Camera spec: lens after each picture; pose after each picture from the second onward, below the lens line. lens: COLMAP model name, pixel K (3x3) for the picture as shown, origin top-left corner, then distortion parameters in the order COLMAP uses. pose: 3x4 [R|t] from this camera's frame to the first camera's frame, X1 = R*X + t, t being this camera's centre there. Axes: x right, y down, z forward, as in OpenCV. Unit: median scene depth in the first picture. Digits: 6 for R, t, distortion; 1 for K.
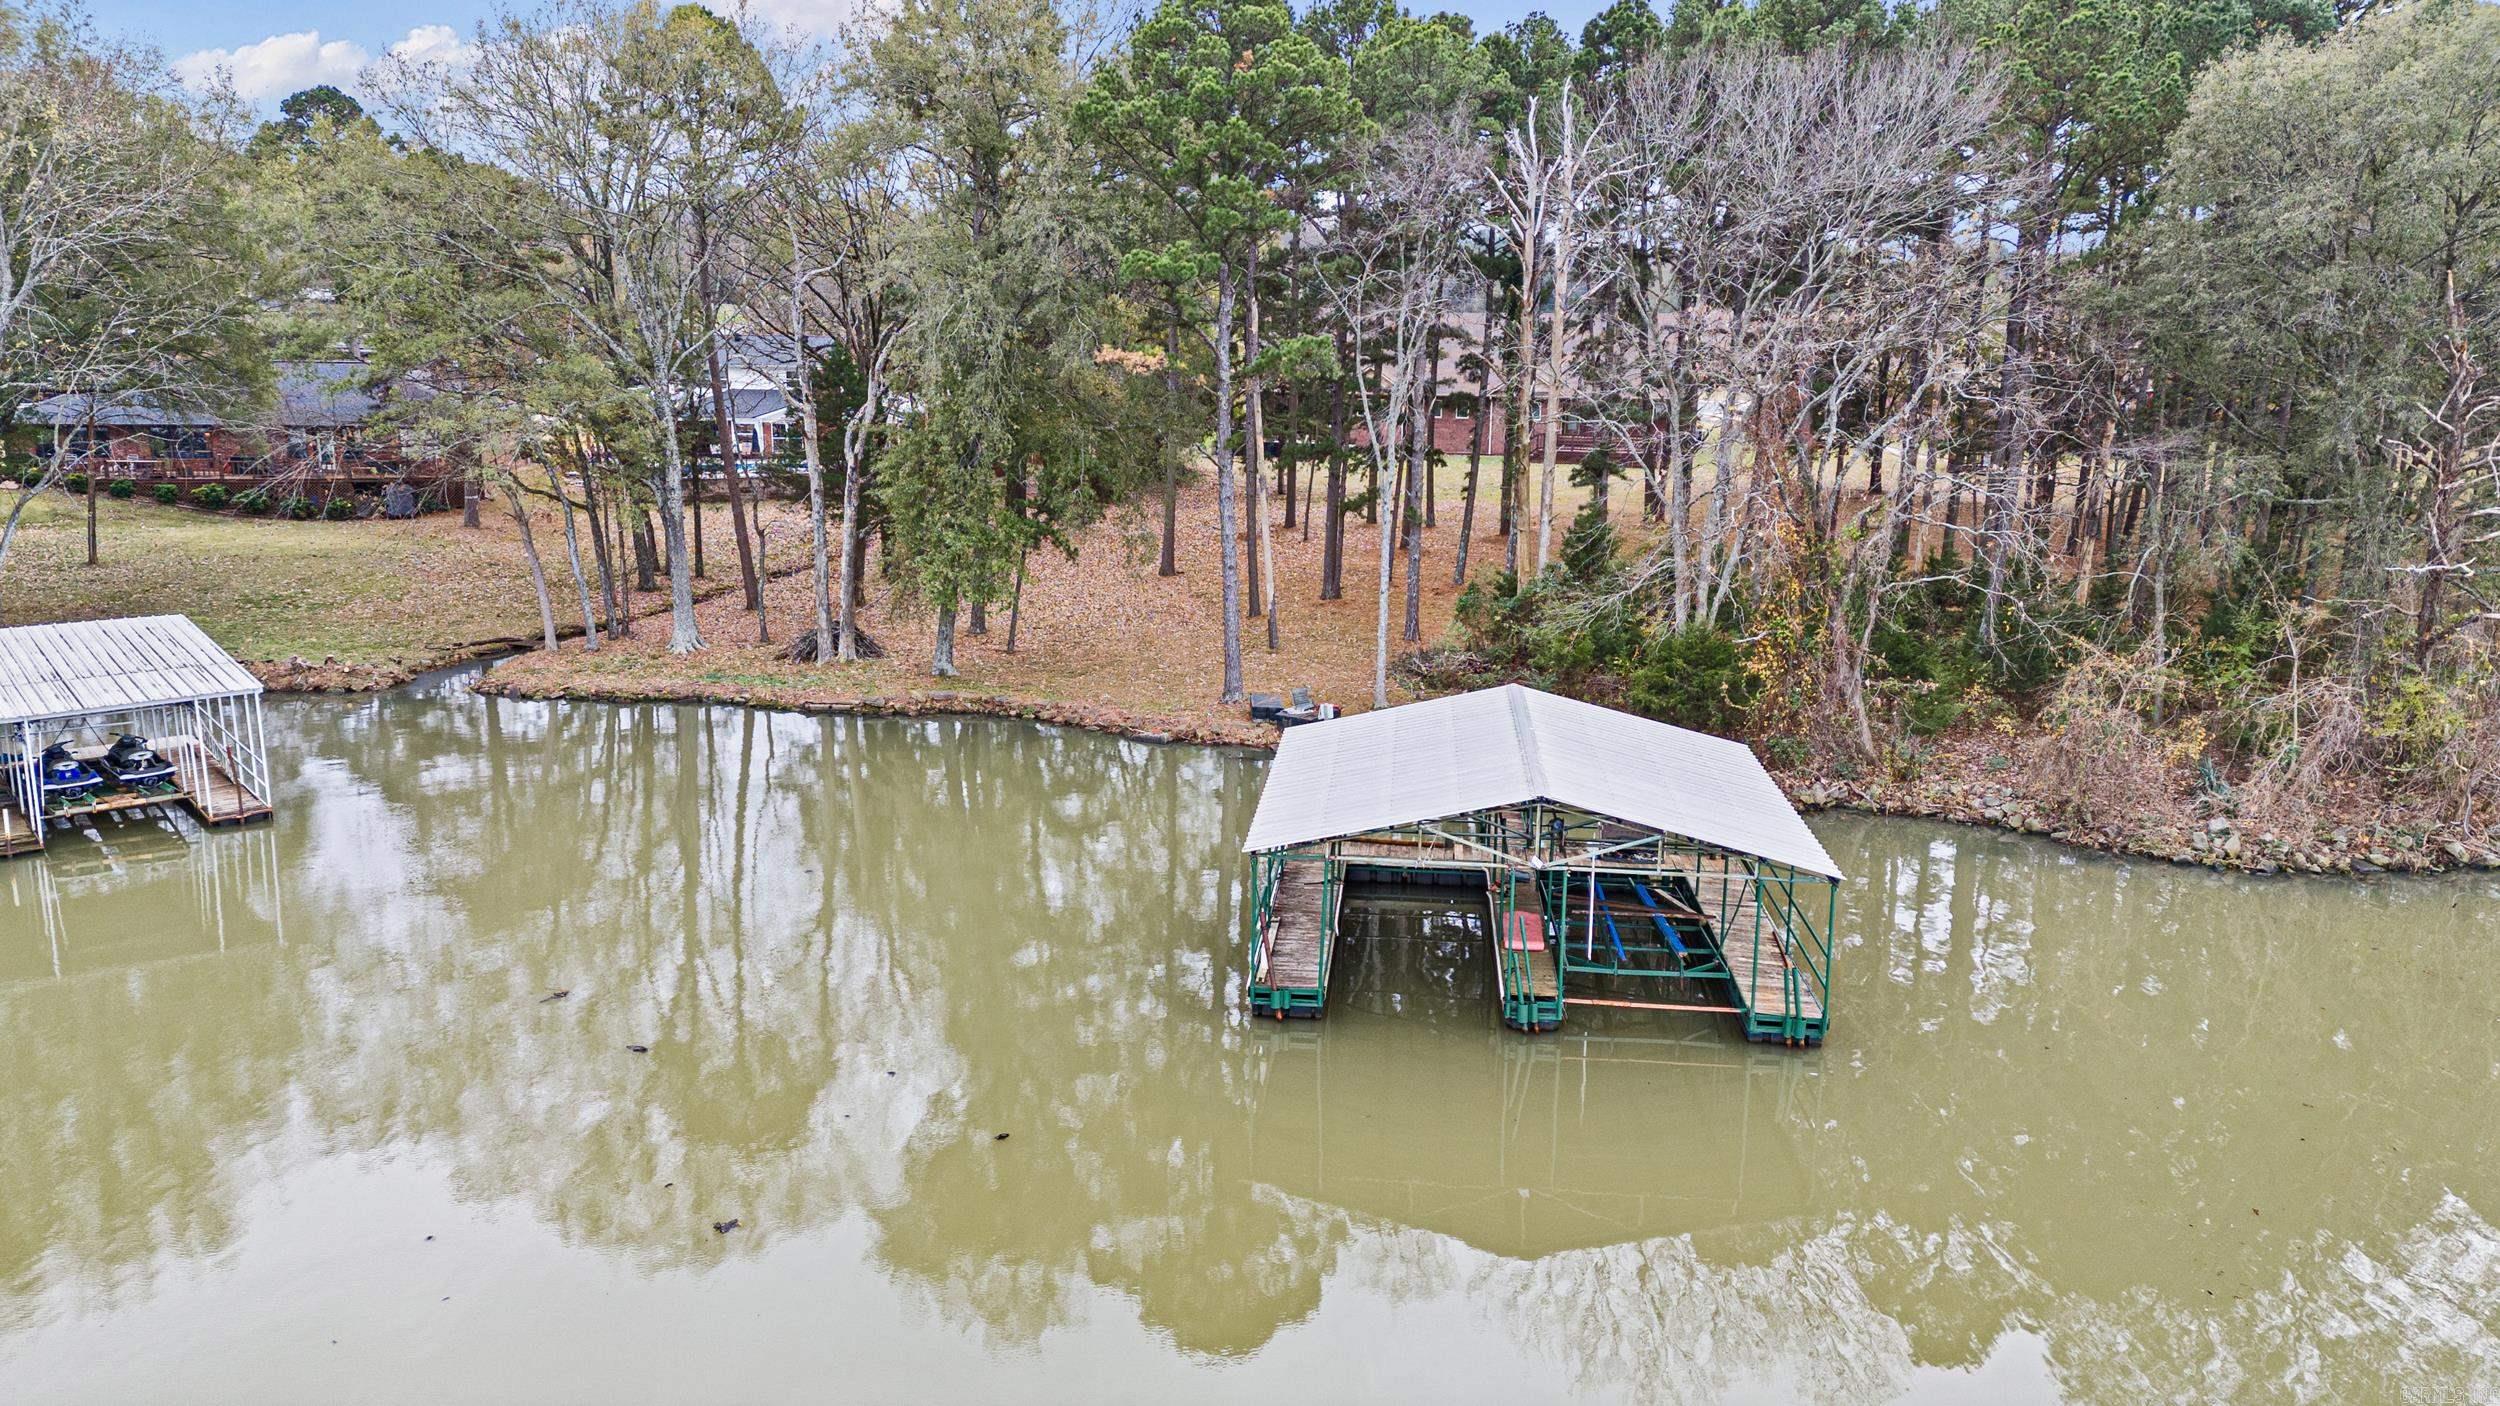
lens RADIAL K [[1796.4, 0, 1250.0], [0, 1796.4, 703.0], [0, 0, 1]] dist [0.086219, -0.093491]
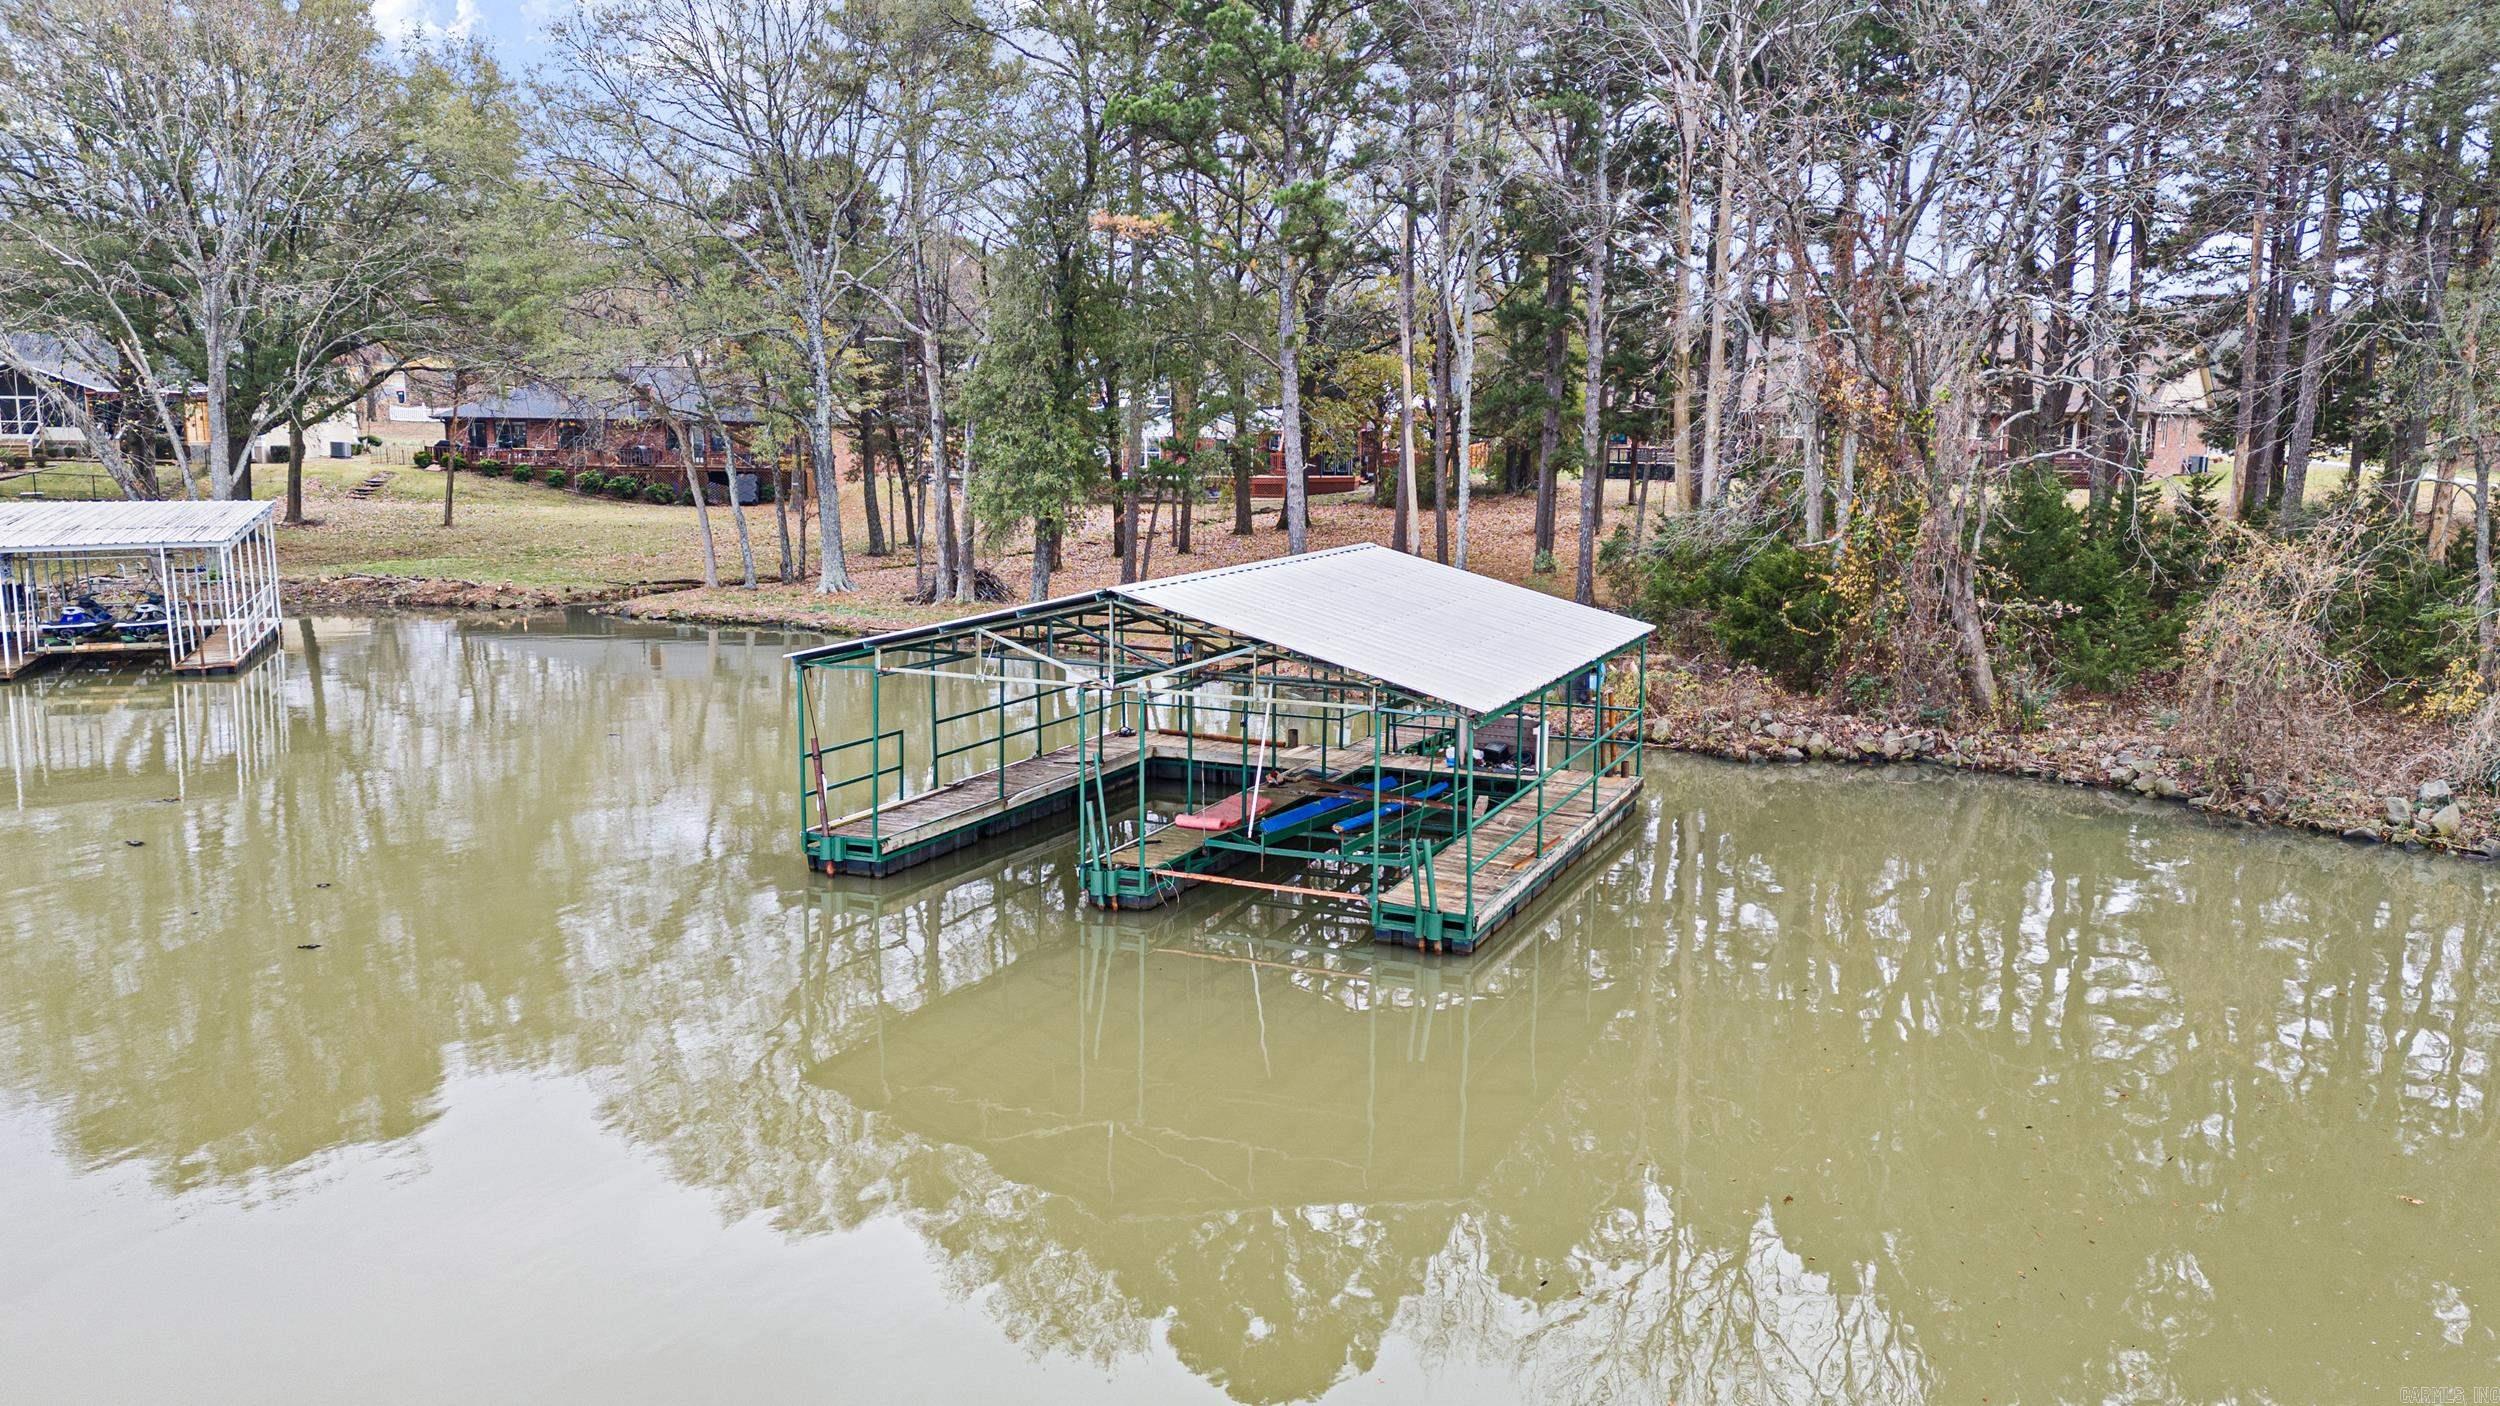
lens RADIAL K [[1796.4, 0, 1250.0], [0, 1796.4, 703.0], [0, 0, 1]] dist [0.086219, -0.093491]
pose [[0.951878, 0.045483, -0.303082, 0.311420], [-0.060846, 0.997287, -0.041434, 0.088264], [0.300375, 0.057882, 0.952063, 0.210962]]
